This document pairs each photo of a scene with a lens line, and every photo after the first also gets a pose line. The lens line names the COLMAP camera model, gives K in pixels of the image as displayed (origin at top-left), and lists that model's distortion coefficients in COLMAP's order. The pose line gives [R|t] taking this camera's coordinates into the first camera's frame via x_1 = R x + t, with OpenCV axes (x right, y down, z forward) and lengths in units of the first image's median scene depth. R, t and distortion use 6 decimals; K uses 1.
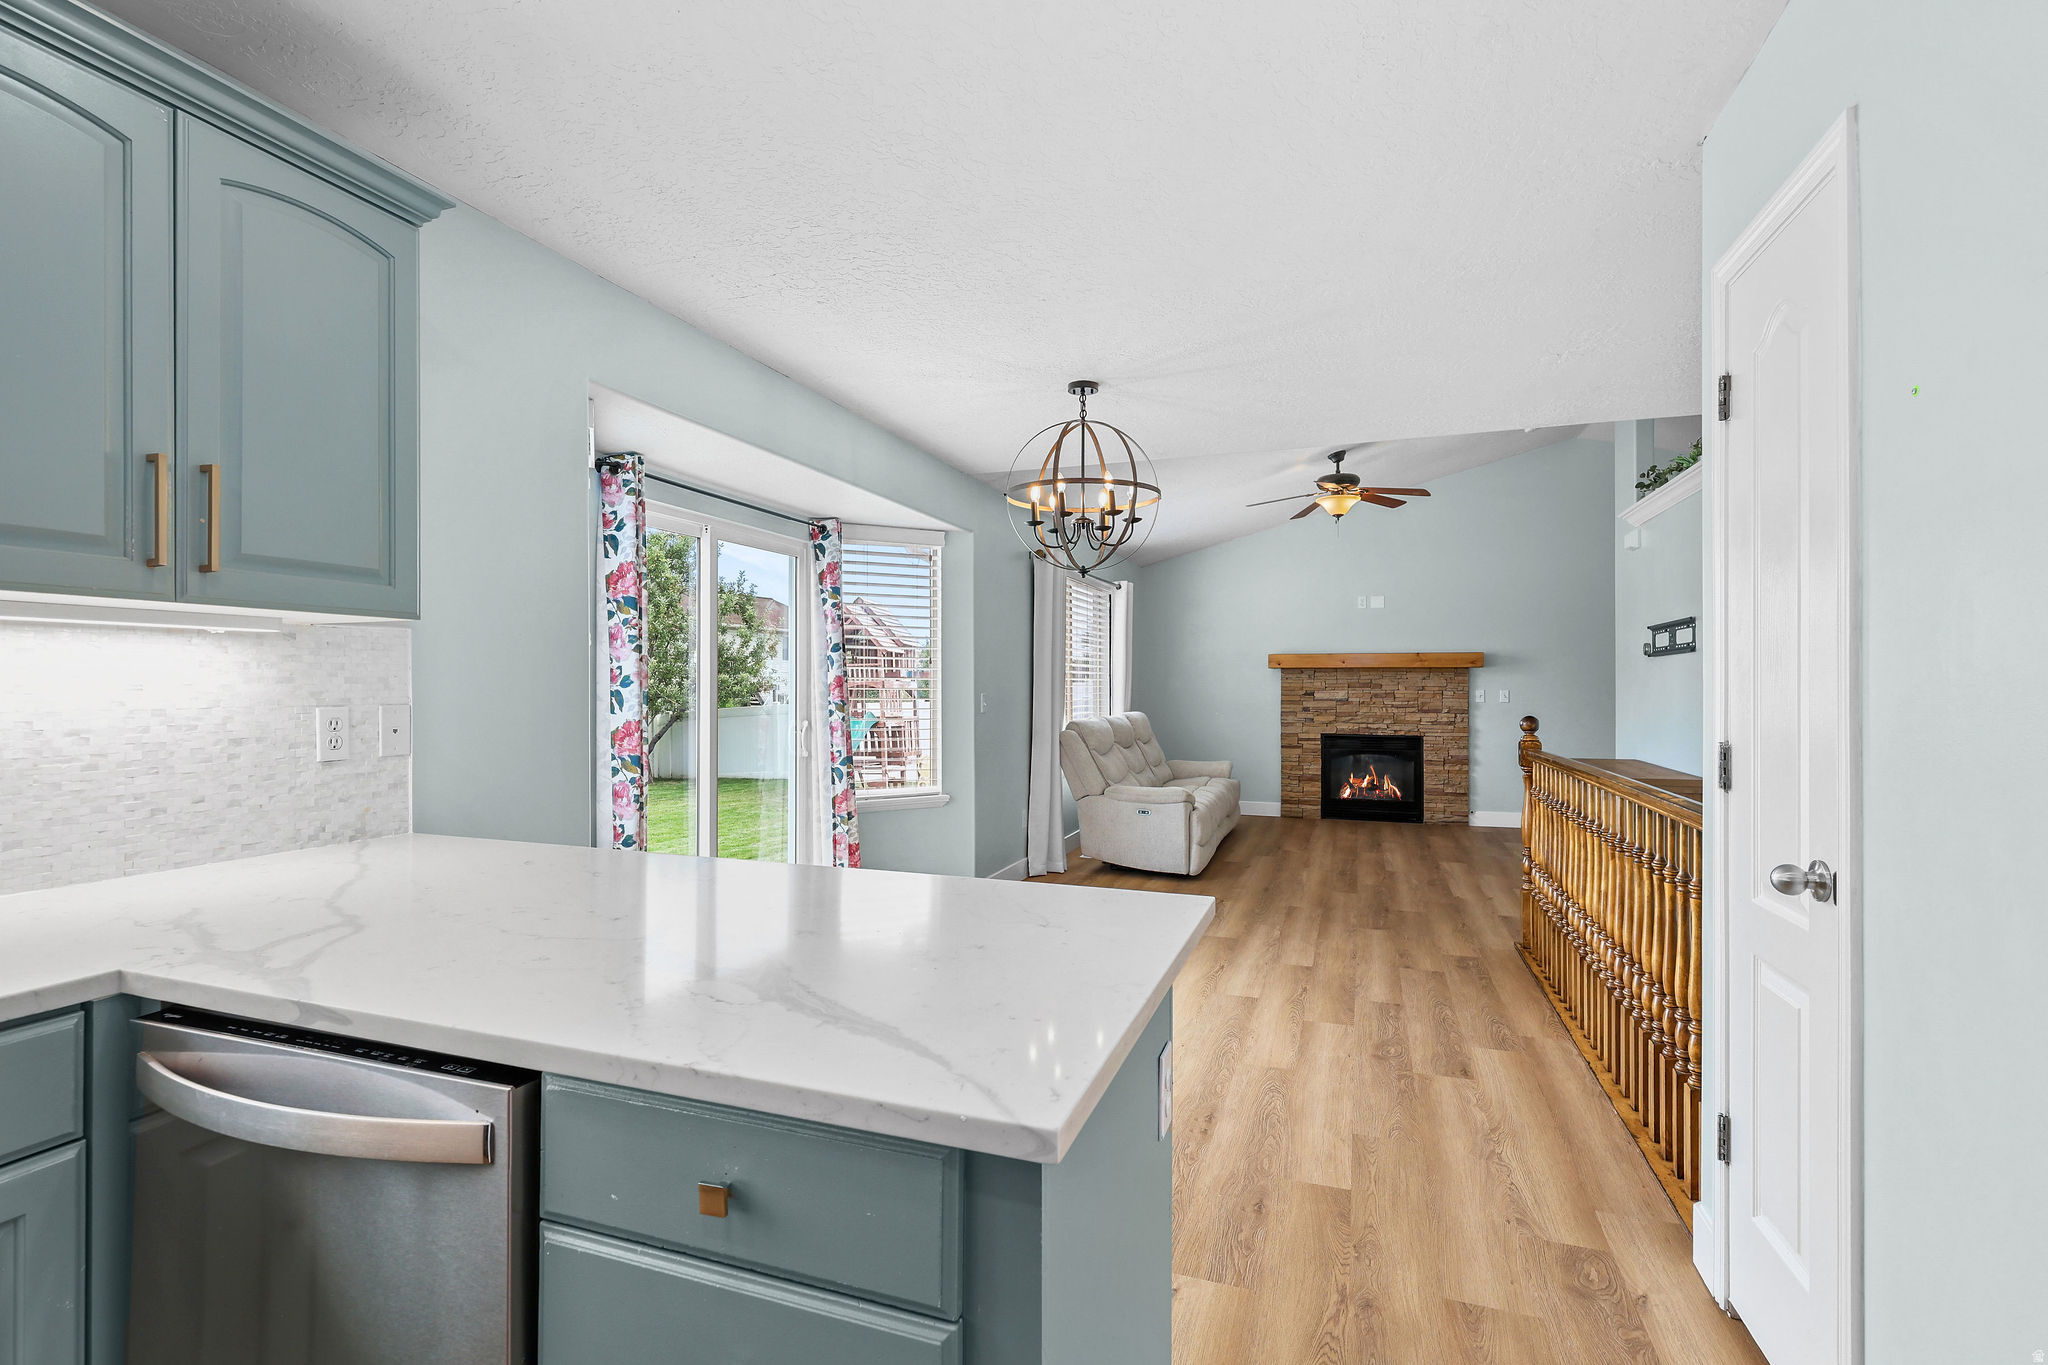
lens RADIAL K [[957.7, 0, 1024.1], [0, 957.7, 688.8], [0, 0, 1]] dist [-0.016568, -0.000414]
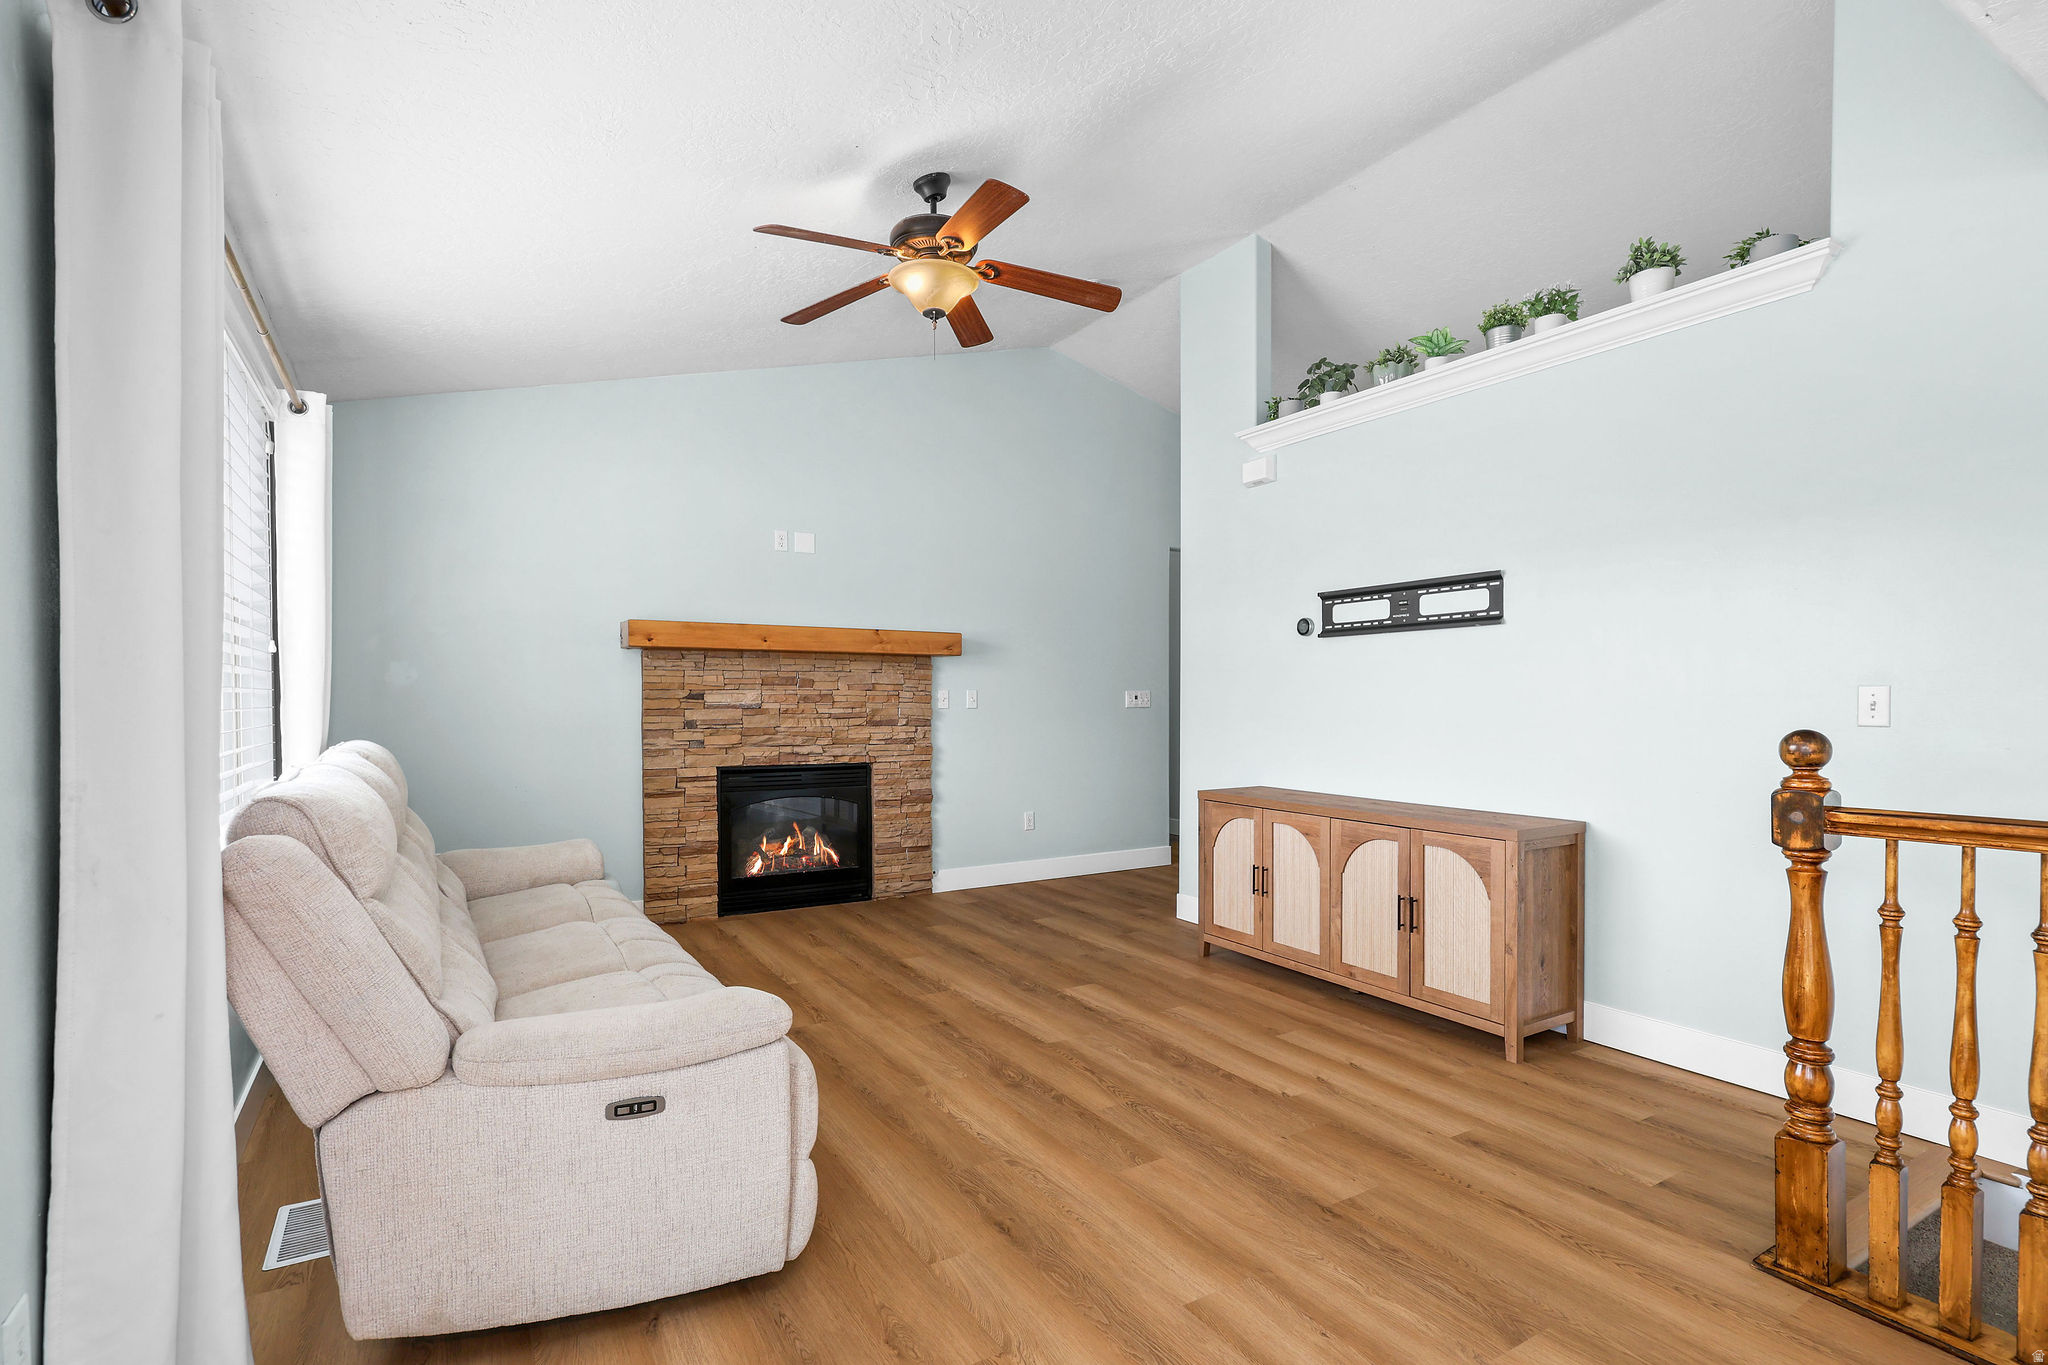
lens RADIAL K [[957.7, 0, 1009.9], [0, 957.7, 725.5], [0, 0, 1]] dist [-0.016568, -0.000414]
pose [[0.632651, -0.023357, 0.774084, -0.013813], [0.002179, 0.999595, 0.028382, 0.007145], [-0.774434, -0.016269, 0.632446, 0.525240]]
